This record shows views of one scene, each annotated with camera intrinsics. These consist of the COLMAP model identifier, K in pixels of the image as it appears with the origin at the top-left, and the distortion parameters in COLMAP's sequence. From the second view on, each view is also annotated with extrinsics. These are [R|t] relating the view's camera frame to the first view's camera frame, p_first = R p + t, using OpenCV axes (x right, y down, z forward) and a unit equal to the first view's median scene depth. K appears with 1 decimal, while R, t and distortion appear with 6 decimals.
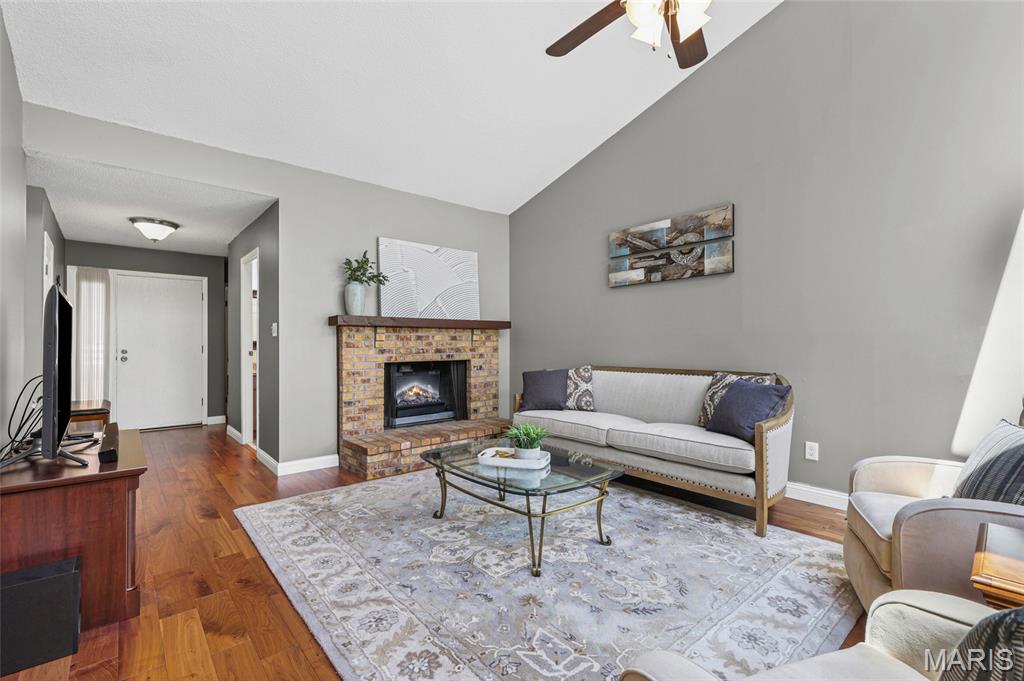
lens RADIAL K [[454.2, 0, 515.7], [0, 454.2, 342.7], [0, 0, 1]] dist [0.019981, 0.000414]
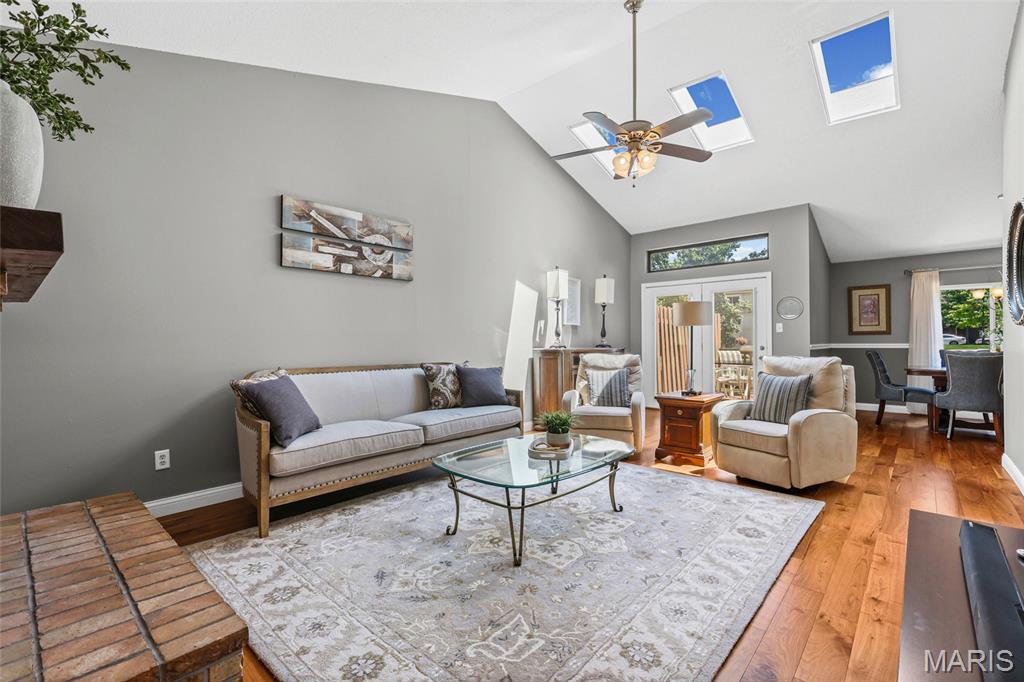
lens RADIAL K [[454.2, 0, 512.9], [0, 454.2, 340.9], [0, 0, 1]] dist [0.019981, 0.000414]
pose [[-0.123349, 0.007360, 0.992336, -0.696378], [0.001245, 0.999973, -0.007262, 0.011667], [-0.992363, 0.000339, -0.123355, 0.823188]]
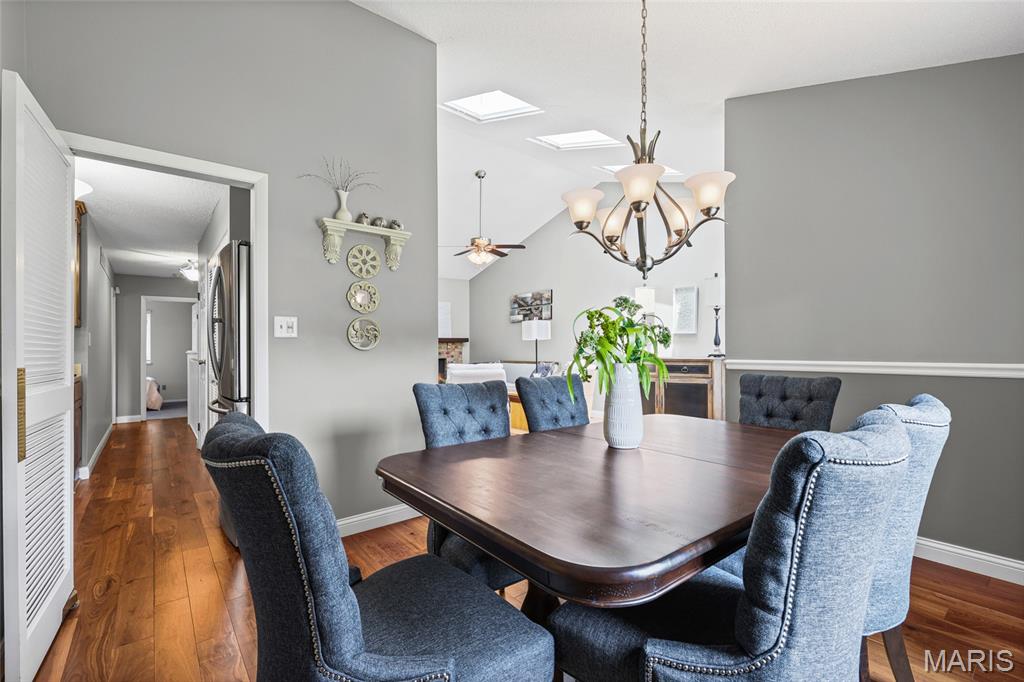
lens RADIAL K [[454.2, 0, 514.8], [0, 454.2, 347.8], [0, 0, 1]] dist [0.019981, 0.000414]
pose [[0.999180, -0.004519, -0.040236, 0.356249], [0.004569, 0.999989, 0.001144, -0.011320], [0.040231, -0.001327, 0.999190, -1.217227]]
